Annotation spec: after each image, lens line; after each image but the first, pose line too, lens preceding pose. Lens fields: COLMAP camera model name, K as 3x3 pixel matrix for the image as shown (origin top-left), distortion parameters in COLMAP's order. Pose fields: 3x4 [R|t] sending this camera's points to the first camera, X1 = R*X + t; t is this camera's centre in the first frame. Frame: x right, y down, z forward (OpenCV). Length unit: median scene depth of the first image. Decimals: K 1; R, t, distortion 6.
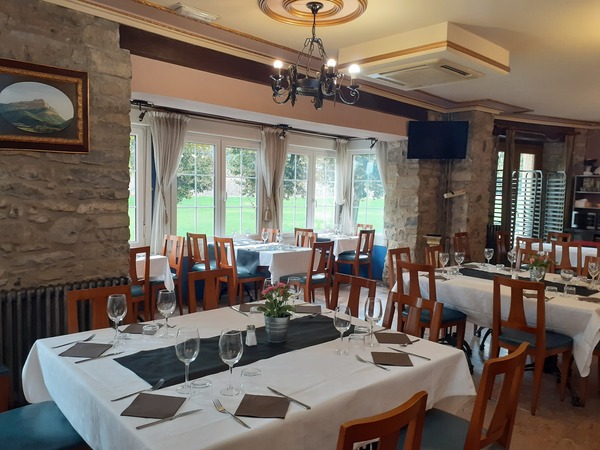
lens RADIAL K [[479.3, 0, 301.3], [0, 479.3, 226.7], [0, 0, 1]] dist [0.027746, -0.045435]
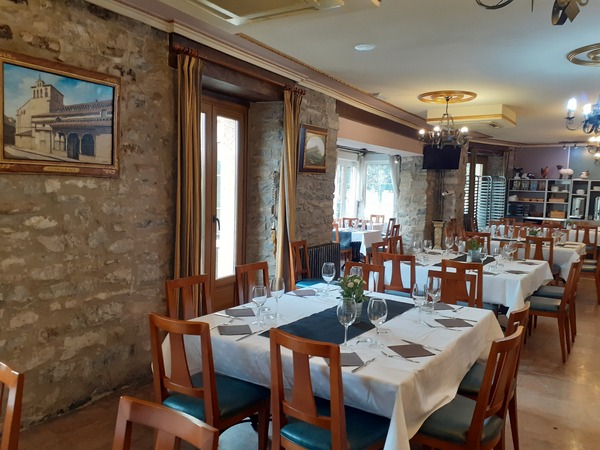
lens RADIAL K [[479.3, 0, 301.3], [0, 479.3, 226.7], [0, 0, 1]] dist [0.027746, -0.045435]
pose [[0.975979, -0.022098, 0.216741, -0.449905], [0.020617, 0.999746, 0.009094, 0.013406], [-0.216887, -0.004407, 0.976187, -0.348874]]
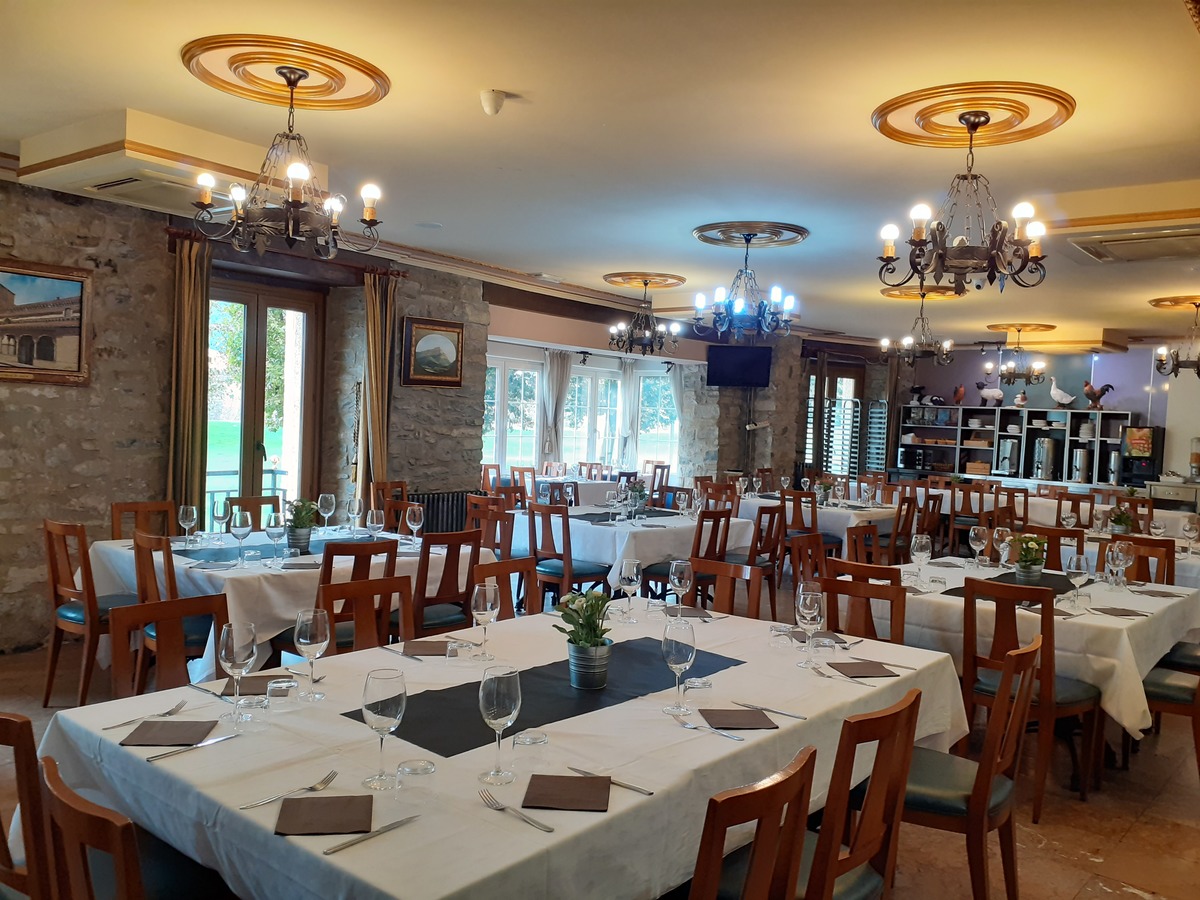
lens RADIAL K [[937.0, 0, 604.3], [0, 937.0, 459.2], [0, 0, 1]] dist [0.070013, -0.107847]
pose [[0.991569, 0.008075, 0.129331, -0.190253], [-0.004097, 0.999511, -0.030994, 0.050303], [-0.129518, 0.030203, 0.991117, -0.694668]]
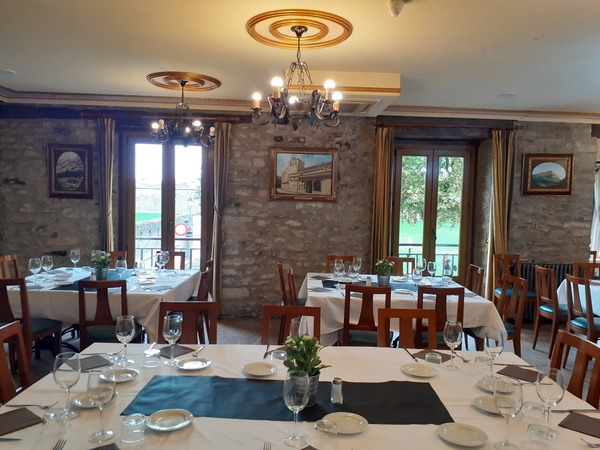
lens RADIAL K [[468.5, 0, 302.1], [0, 468.5, 229.6], [0, 0, 1]] dist [0.070013, -0.107847]
pose [[0.725240, 0.027319, -0.687954, 0.034168], [-0.058829, 0.998017, -0.022386, 0.039611], [0.685978, 0.056707, 0.725409, -0.511595]]
